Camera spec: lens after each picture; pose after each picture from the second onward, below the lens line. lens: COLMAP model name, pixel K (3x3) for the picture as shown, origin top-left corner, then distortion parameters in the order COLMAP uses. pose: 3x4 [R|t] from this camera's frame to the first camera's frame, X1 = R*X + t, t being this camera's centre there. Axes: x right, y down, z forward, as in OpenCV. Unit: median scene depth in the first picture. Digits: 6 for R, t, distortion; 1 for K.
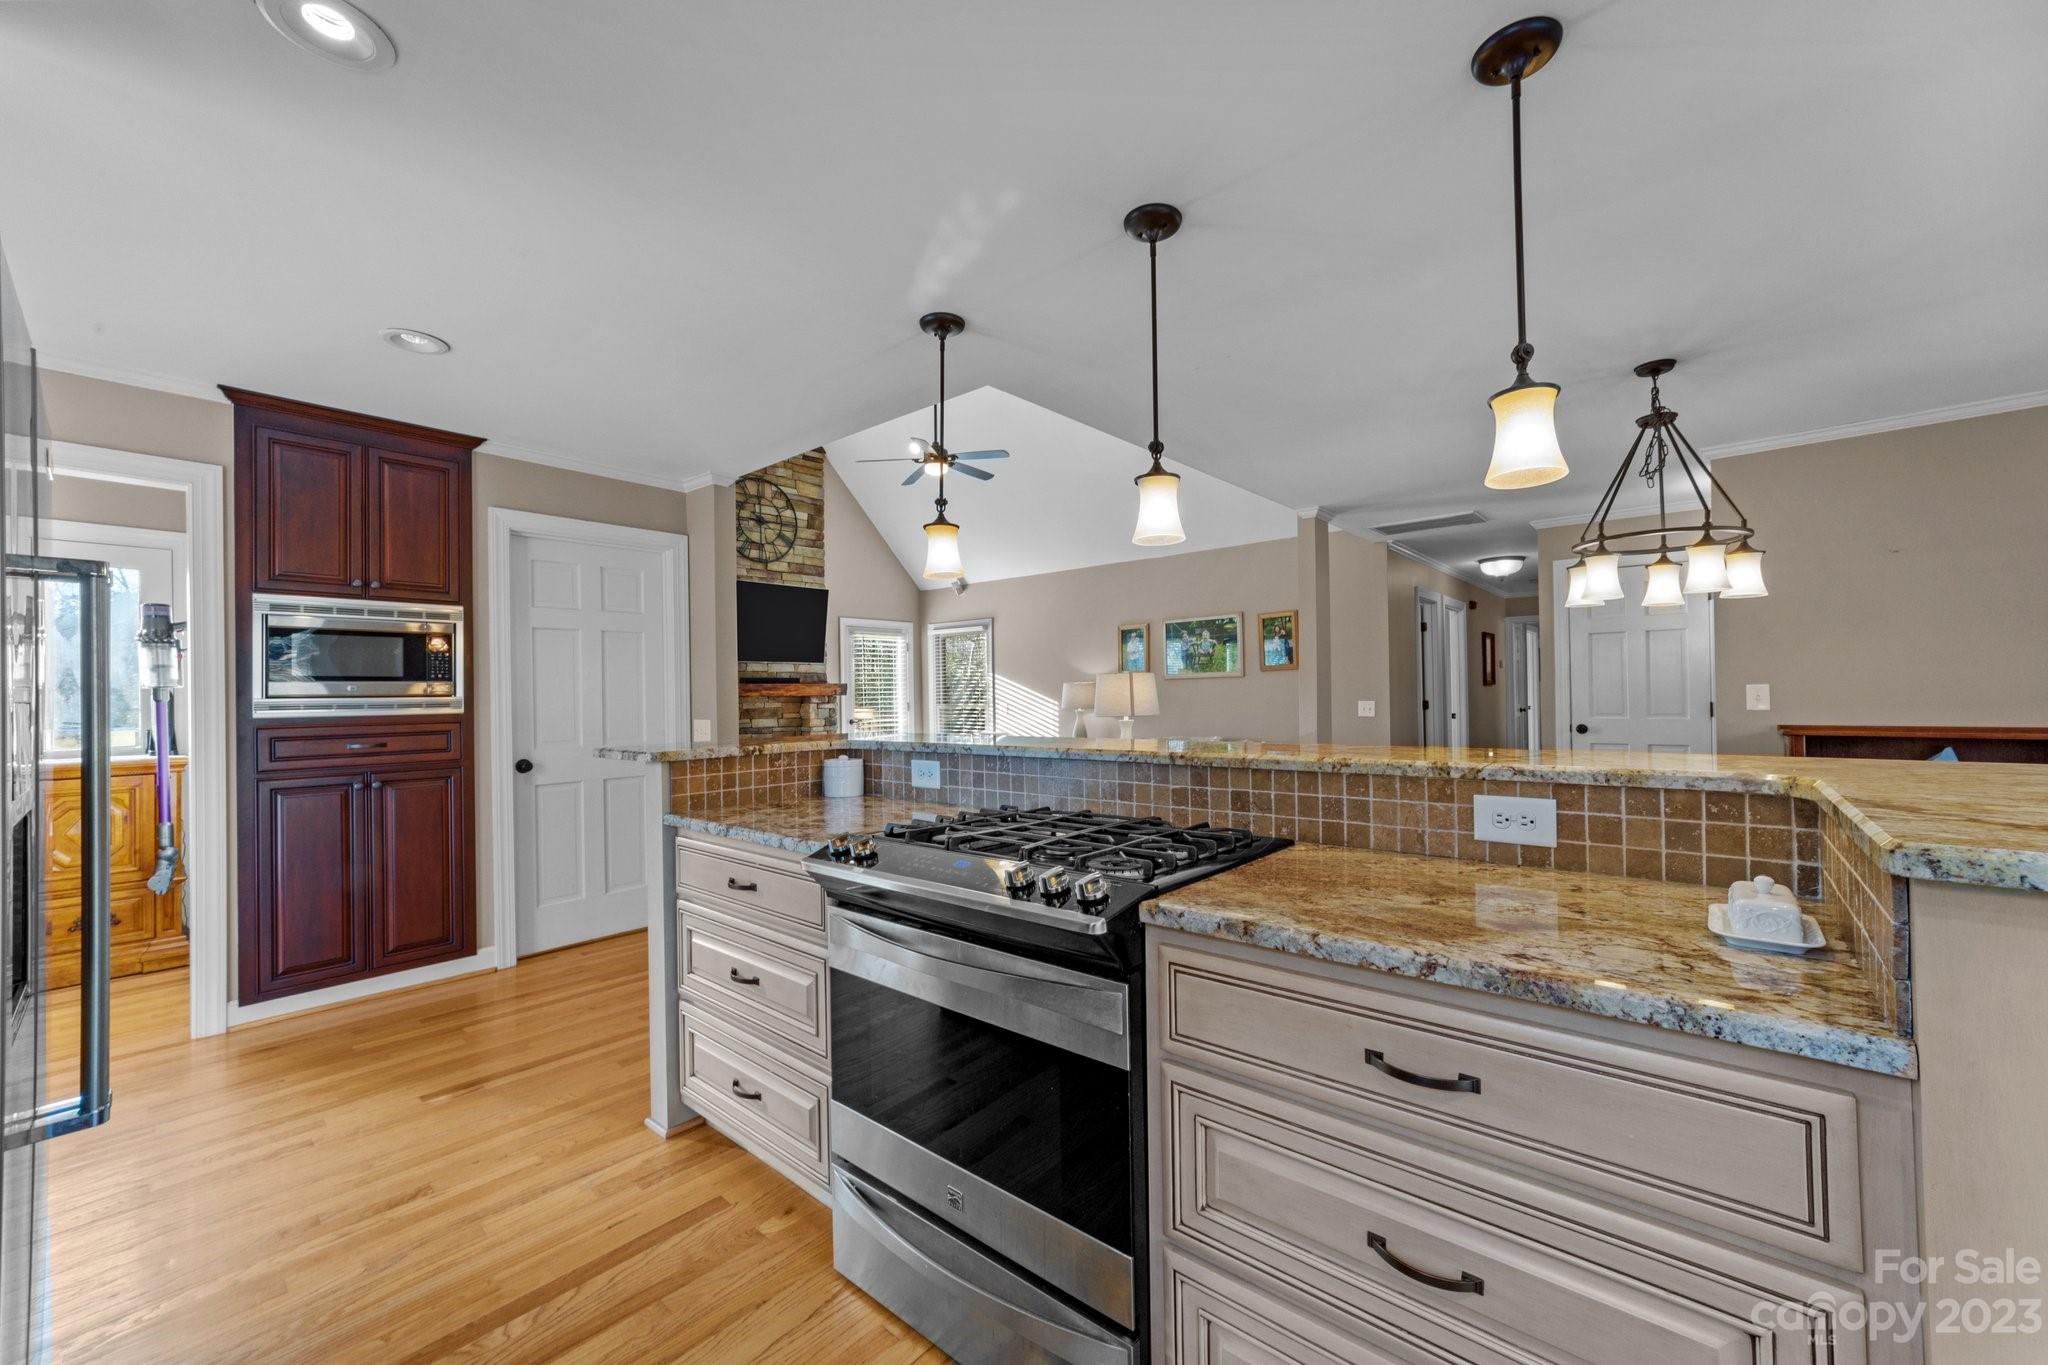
lens RADIAL K [[791.4, 0, 1025.3], [0, 791.4, 687.5], [0, 0, 1]] dist [-0.016260, 0.008102]
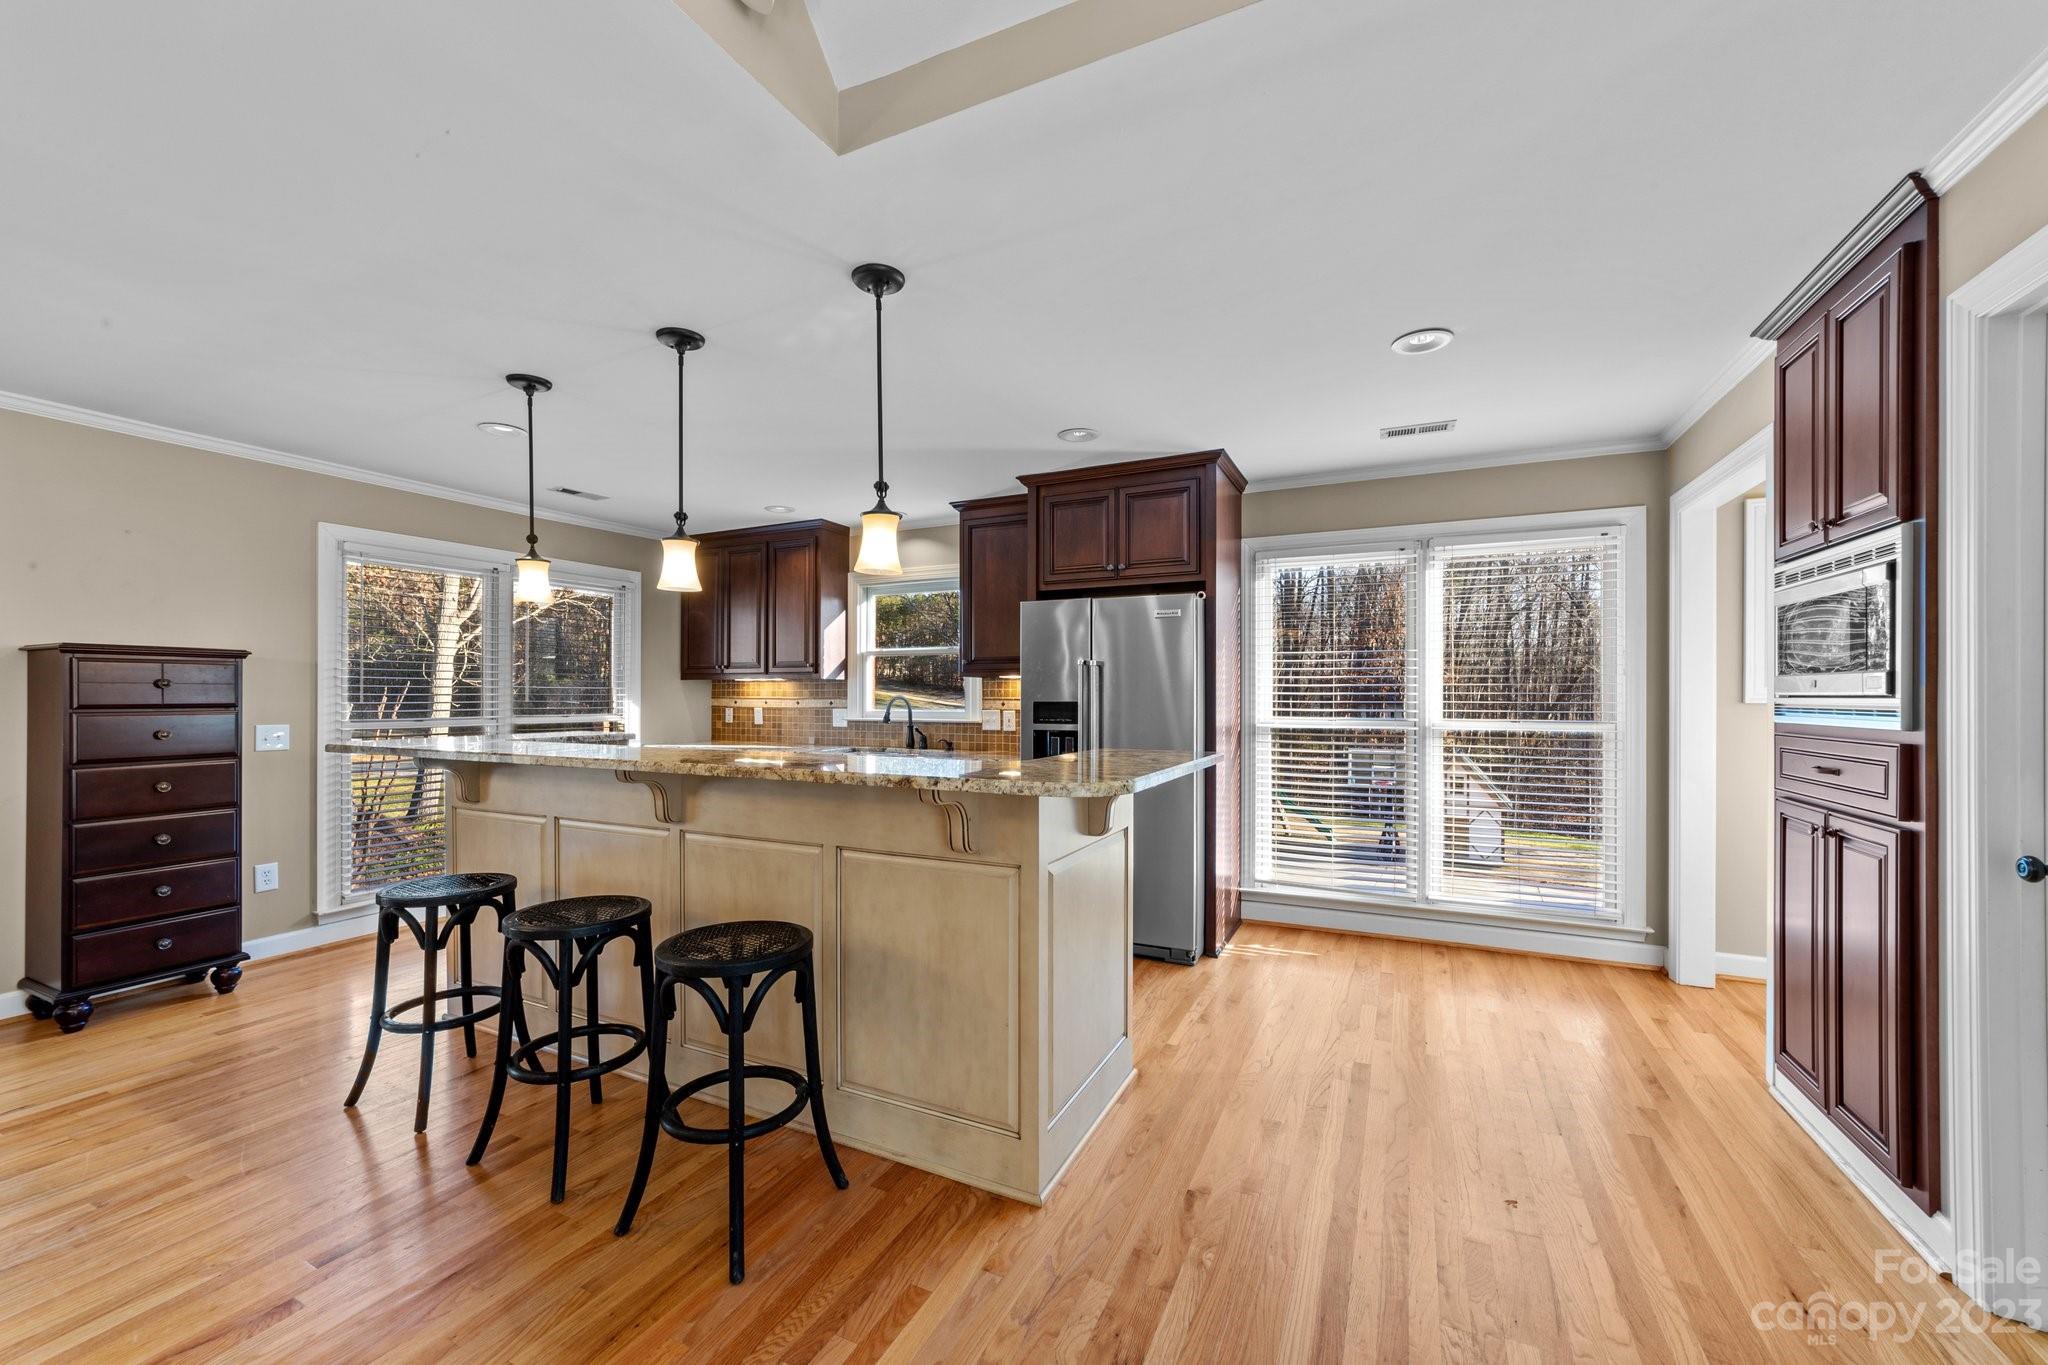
lens RADIAL K [[791.4, 0, 1026.3], [0, 791.4, 698.8], [0, 0, 1]] dist [-0.016260, 0.008102]
pose [[-0.967173, 0.019377, -0.253378, -0.010303], [0.020046, 0.999799, -0.000059, 0.000078], [0.253326, -0.005137, -0.967367, 0.587326]]
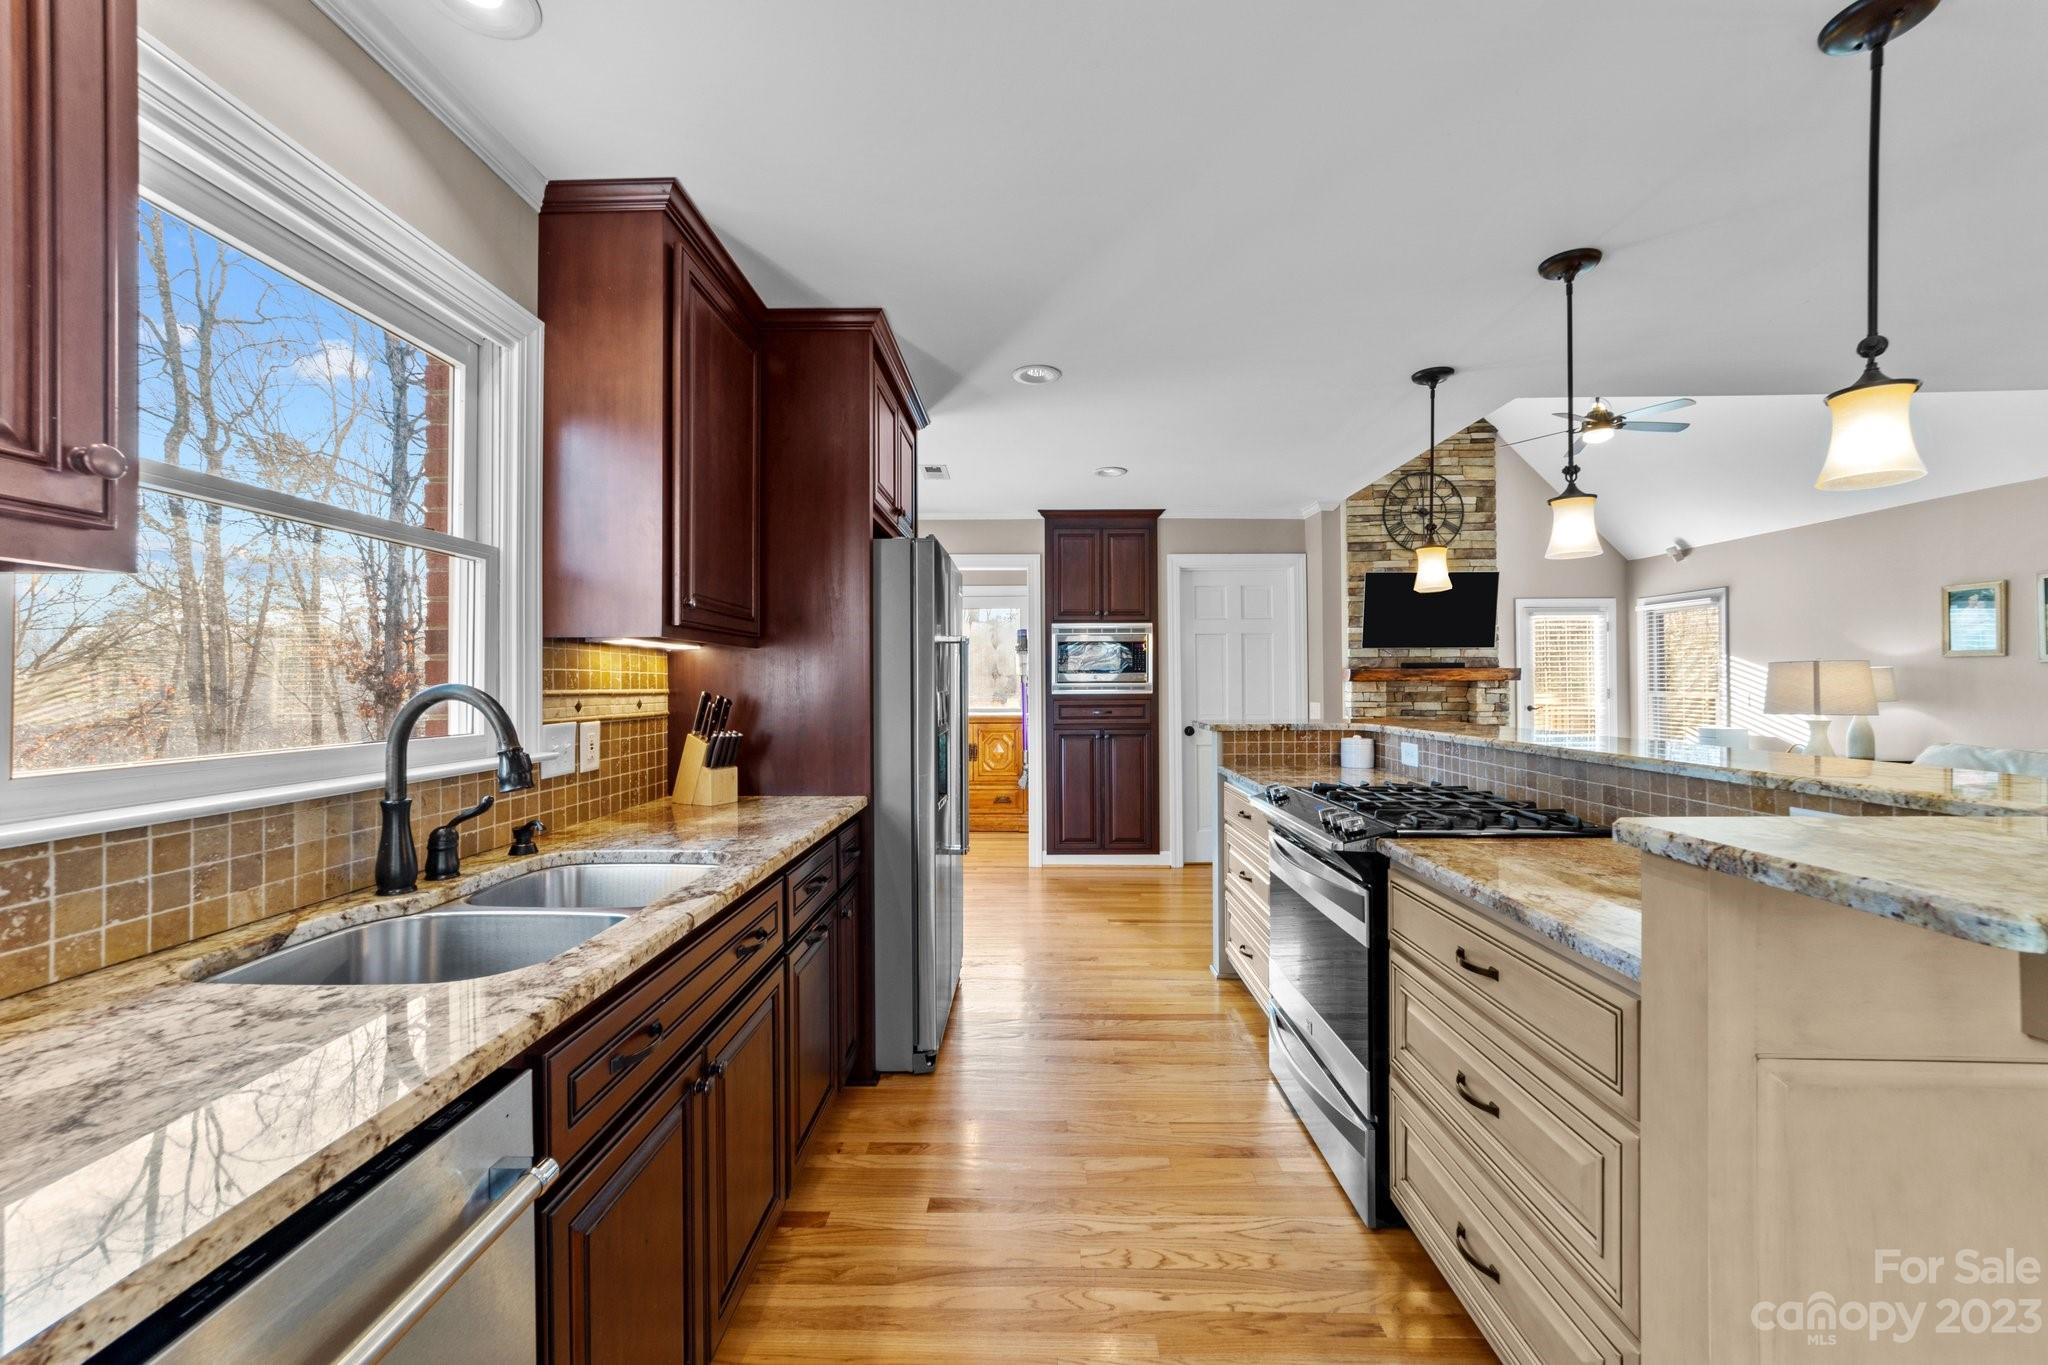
lens RADIAL K [[791.4, 0, 1034.3], [0, 791.4, 673.6], [0, 0, 1]] dist [-0.016260, 0.008102]
pose [[0.647142, 0.004718, -0.762355, 0.130797], [0.002067, 0.999966, 0.007943, -0.007991], [0.762367, -0.006716, 0.647110, -0.069543]]
